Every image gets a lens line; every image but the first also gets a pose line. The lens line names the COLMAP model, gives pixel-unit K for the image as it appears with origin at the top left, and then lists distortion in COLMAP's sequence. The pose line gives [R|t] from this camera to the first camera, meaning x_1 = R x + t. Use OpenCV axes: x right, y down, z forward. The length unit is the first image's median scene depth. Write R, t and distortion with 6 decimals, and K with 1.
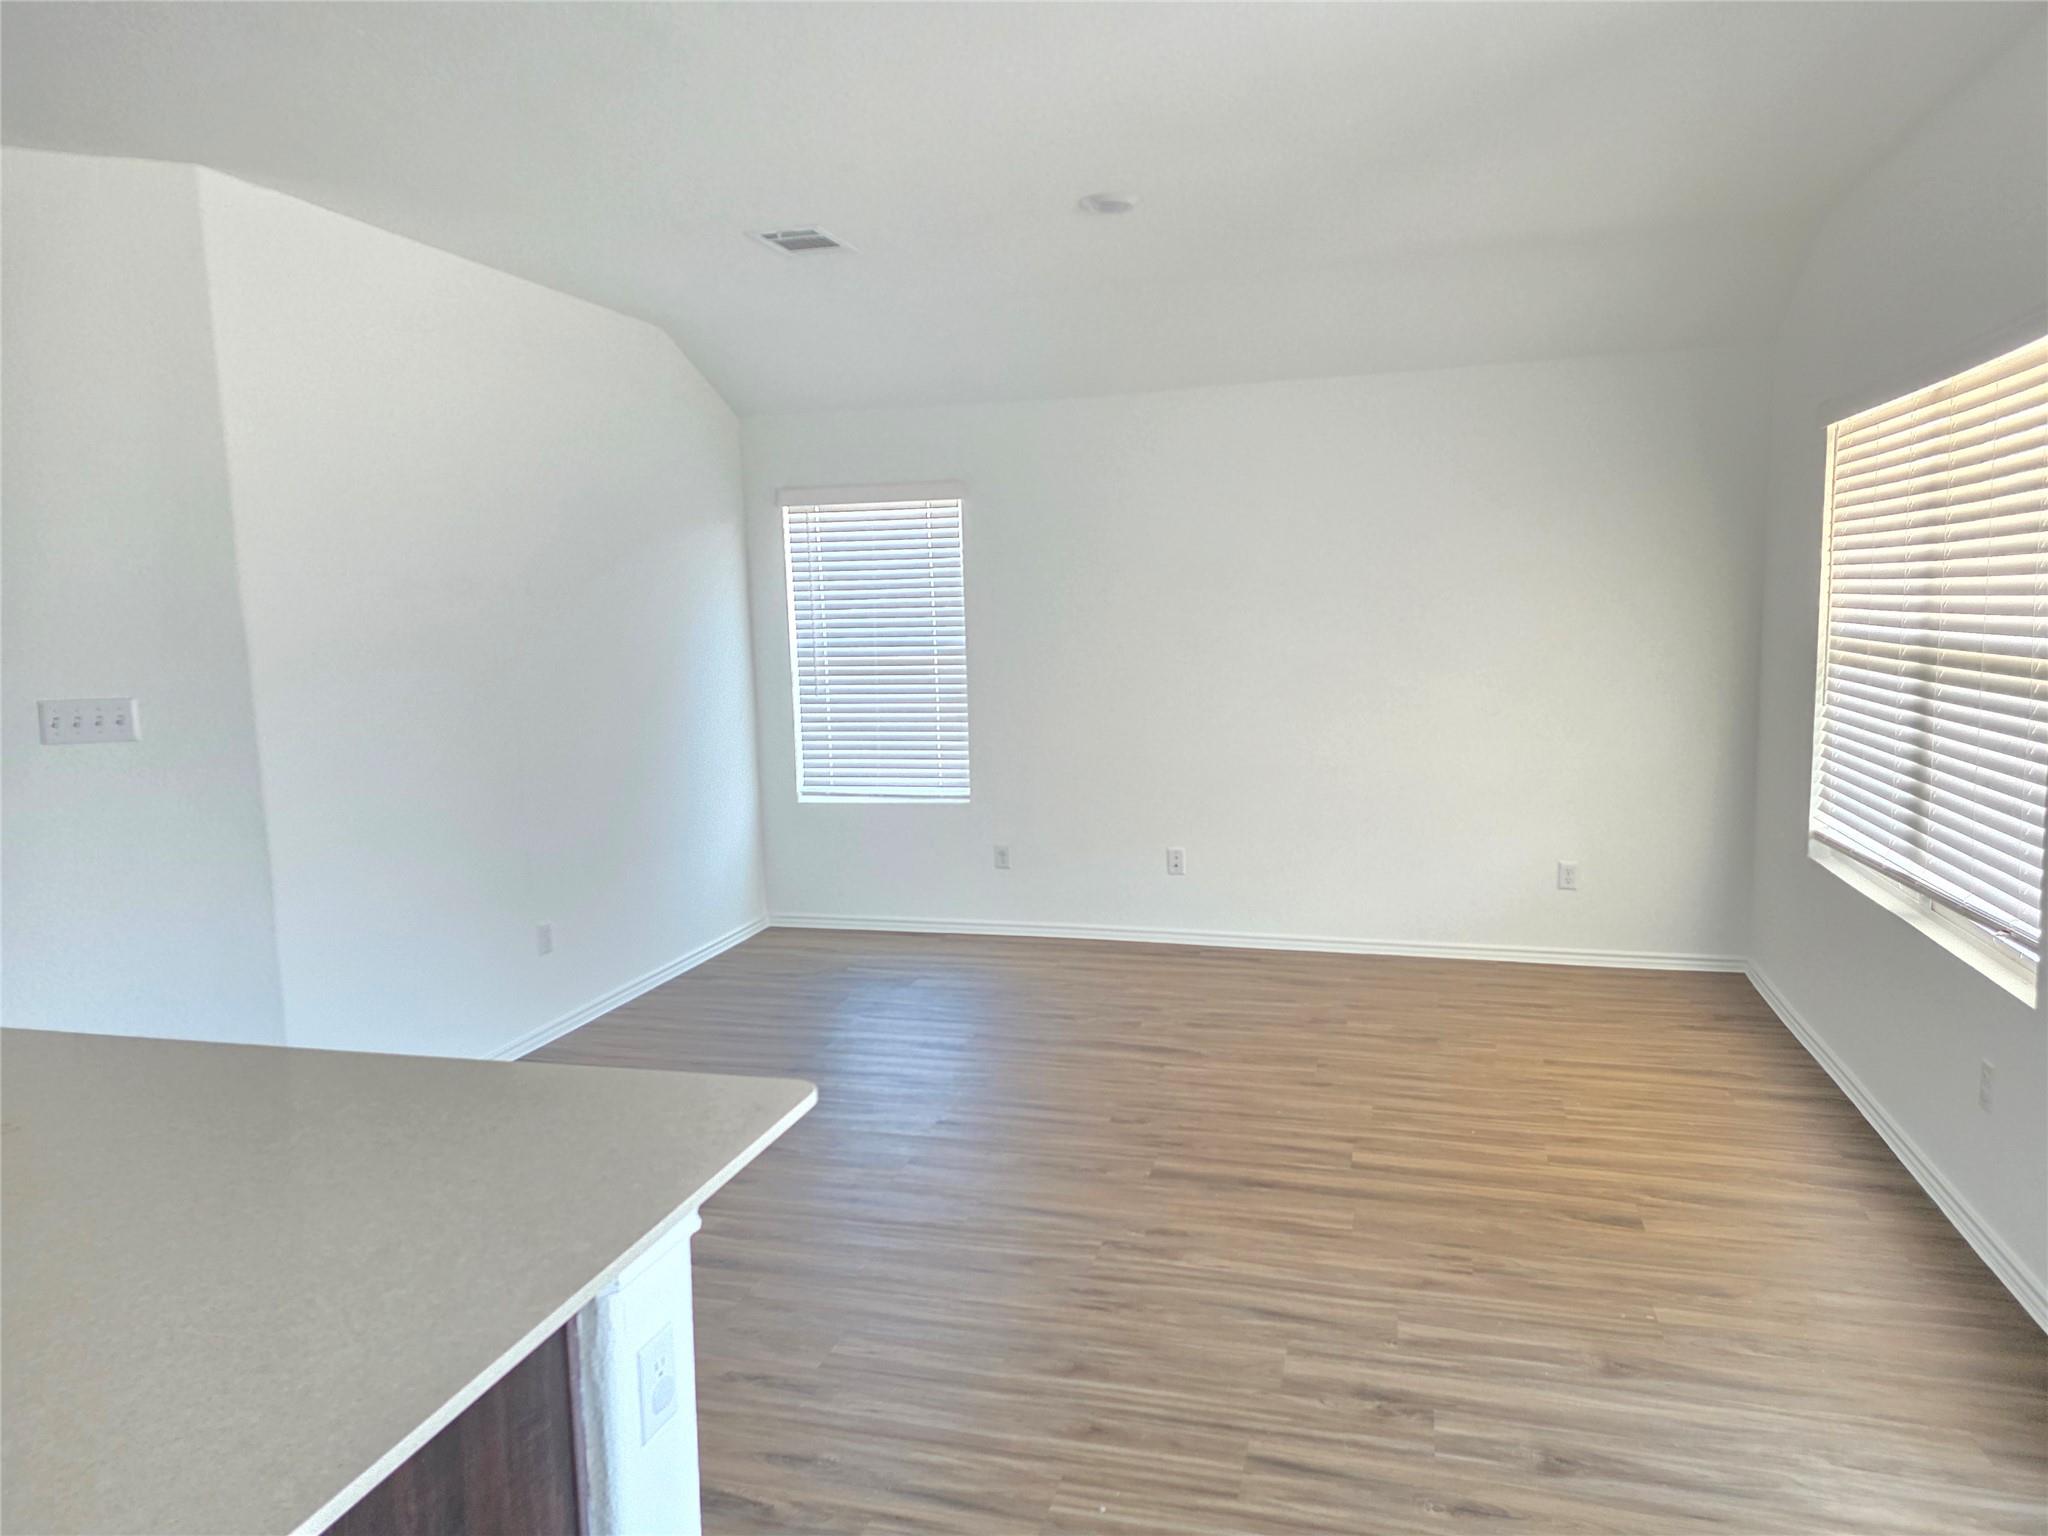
lens RADIAL K [[1336.9, 0, 998.2], [0, 1336.9, 774.7], [0, 0, 1]] dist [0.063507, -0.075465]
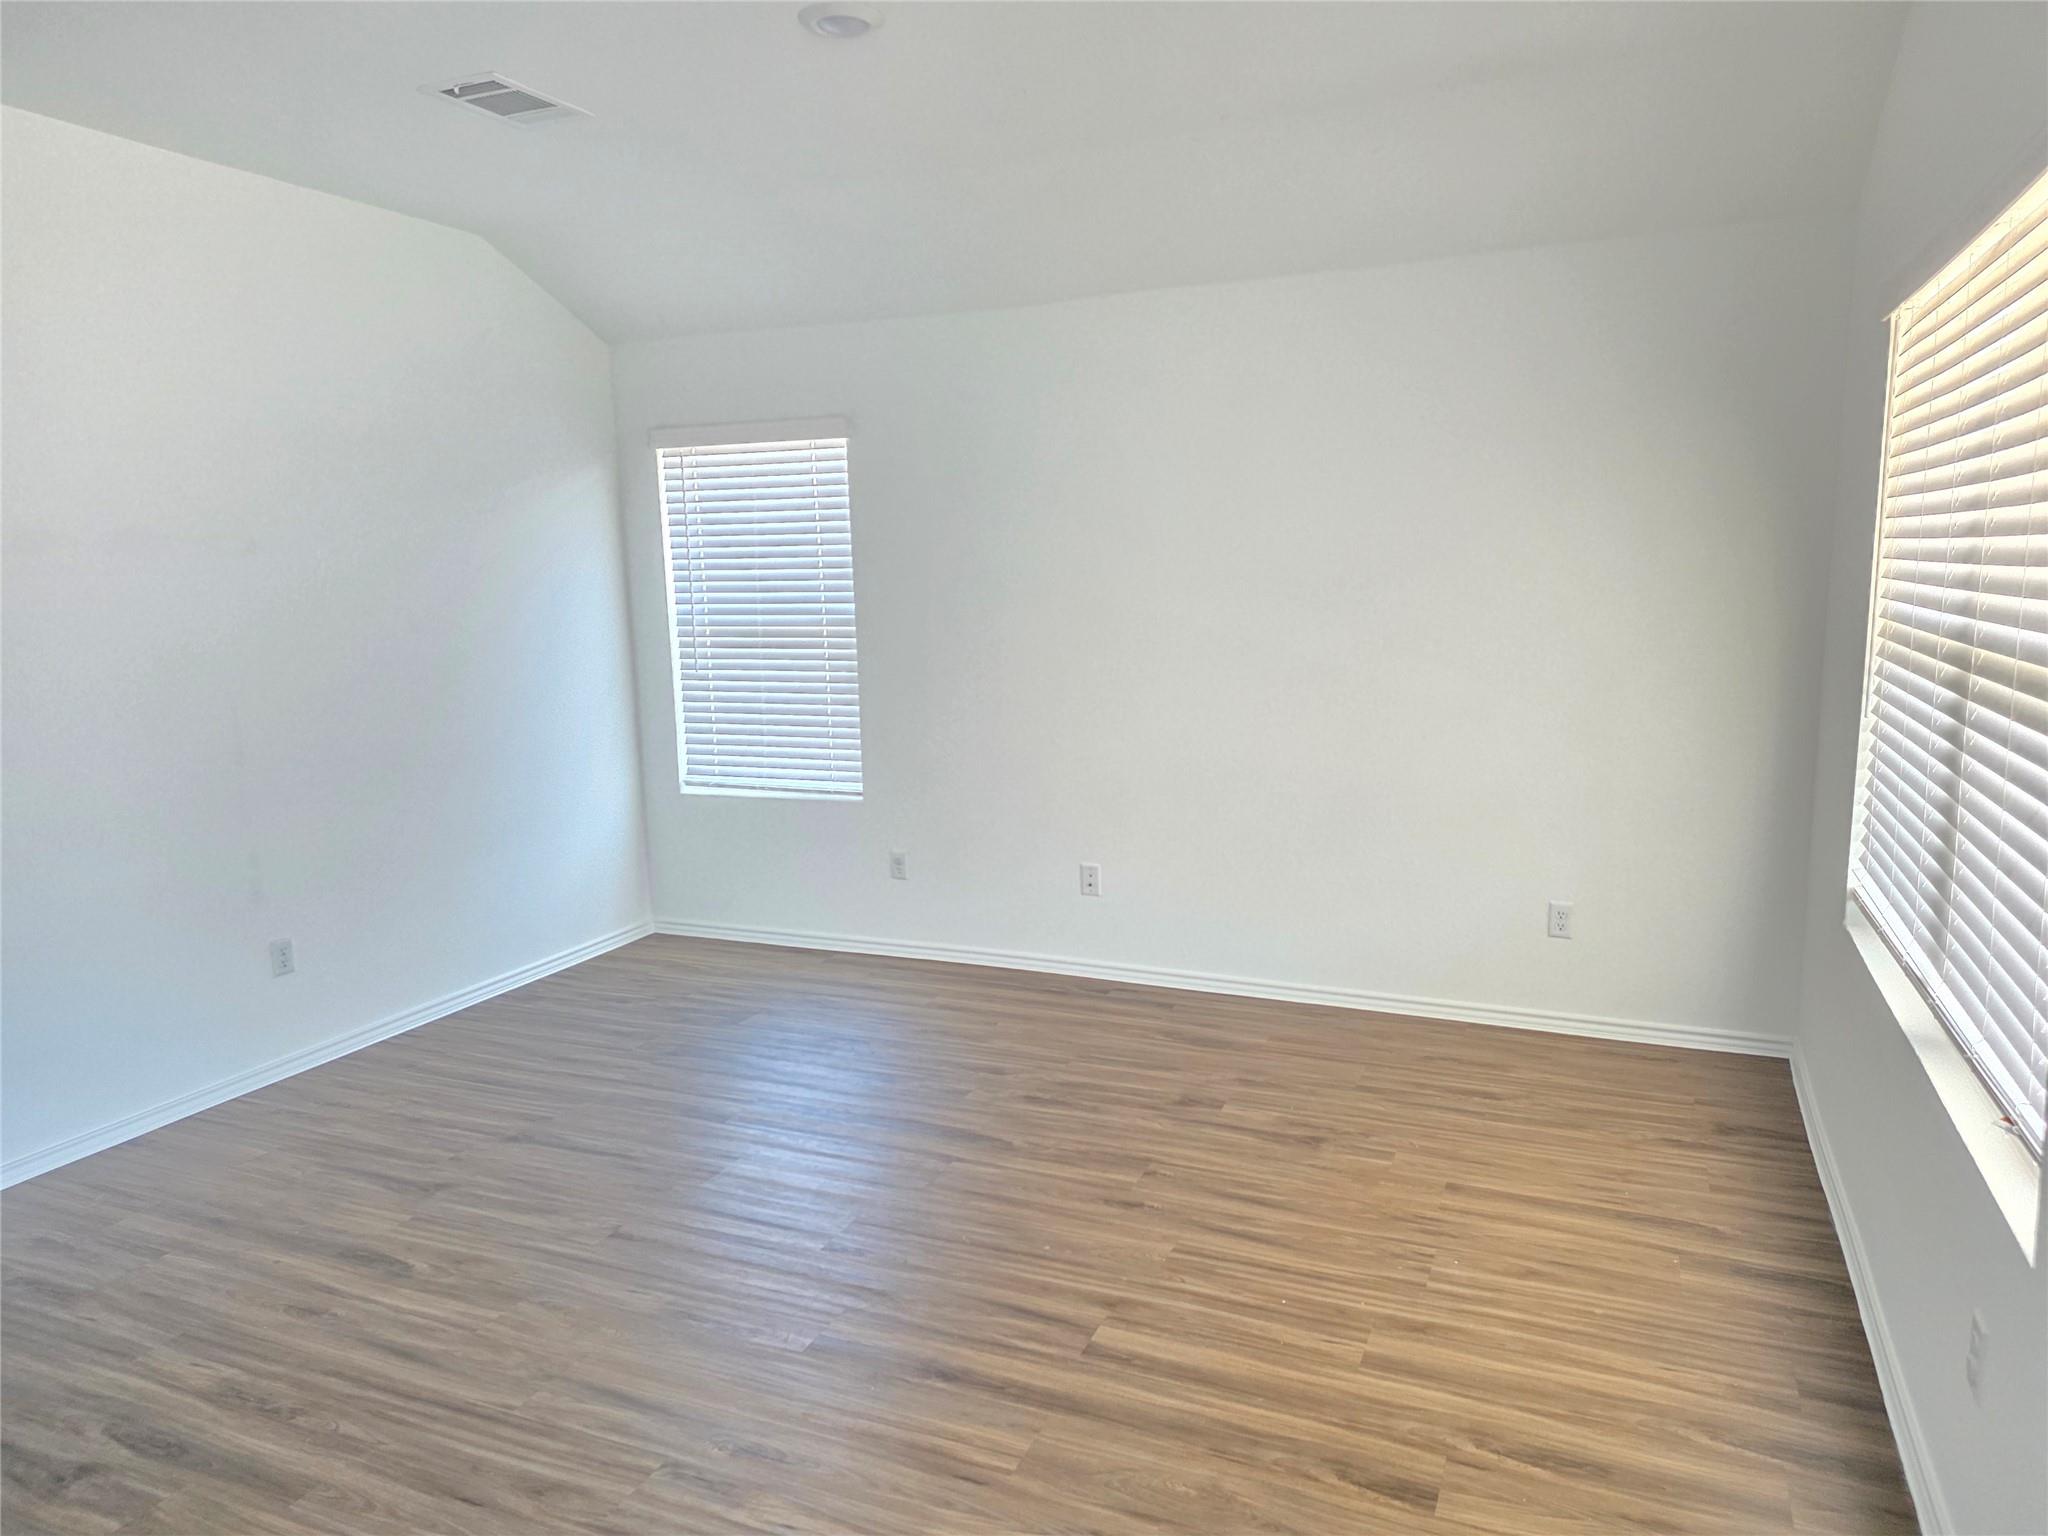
lens RADIAL K [[1340.4, 0, 1027.4], [0, 1340.4, 783.1], [0, 0, 1]] dist [0.064096, -0.055748]
pose [[0.992464, 0.024543, -0.120053, 0.235422], [-0.020052, 0.999058, 0.038472, -0.031756], [0.120884, -0.035775, 0.992022, 0.214586]]
